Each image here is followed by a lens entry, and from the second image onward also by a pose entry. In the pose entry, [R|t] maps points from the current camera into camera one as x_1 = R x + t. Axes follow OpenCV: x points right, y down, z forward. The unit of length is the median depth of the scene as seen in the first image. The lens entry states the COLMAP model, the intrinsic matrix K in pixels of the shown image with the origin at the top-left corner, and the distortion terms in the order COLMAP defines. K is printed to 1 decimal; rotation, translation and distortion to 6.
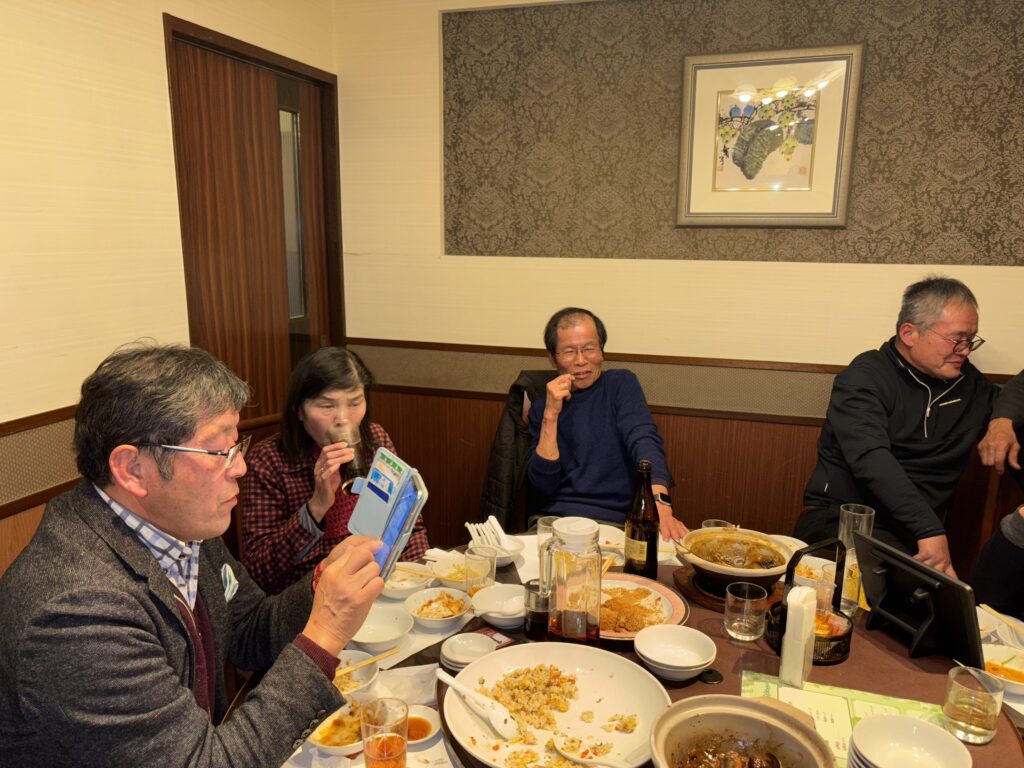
lens RADIAL K [[793.5, 0, 513.9], [0, 793.5, 387.1], [0, 0, 1]] dist [0.034862, -0.011934]
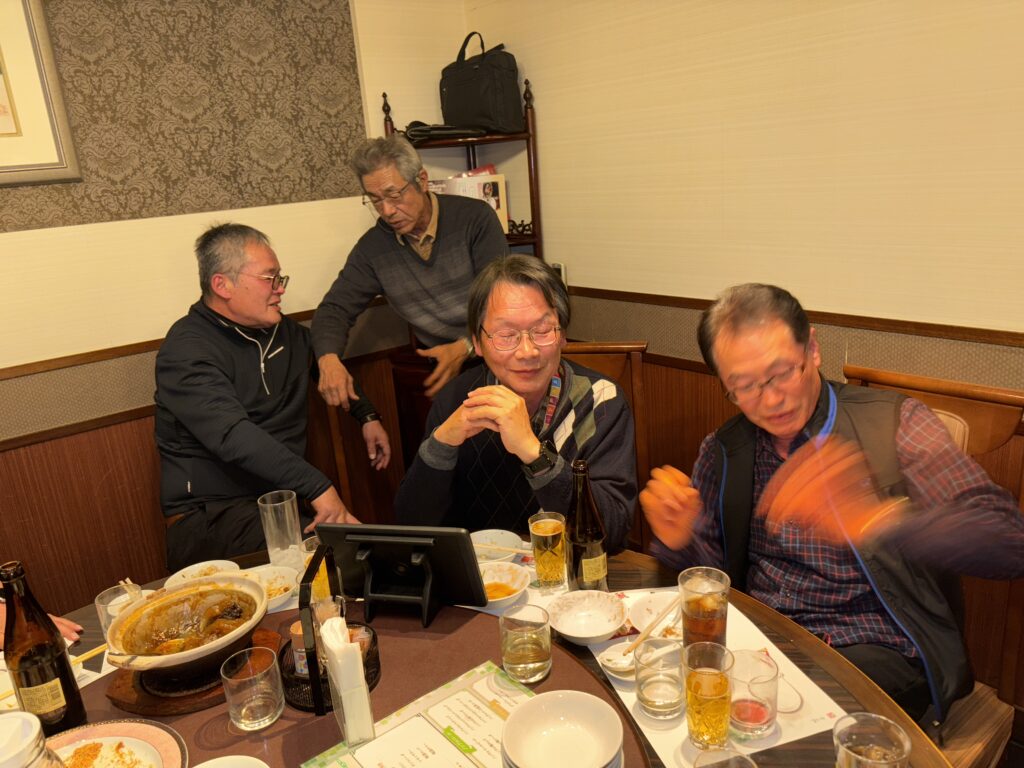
lens RADIAL K [[793.5, 0, 506.7], [0, 793.5, 378.5], [0, 0, 1]] dist [0.034862, -0.011934]
pose [[0.547065, -0.276522, 0.790098, -0.061532], [0.246624, 0.955212, 0.163547, -0.039656], [-0.799936, 0.105386, 0.590760, 0.230673]]
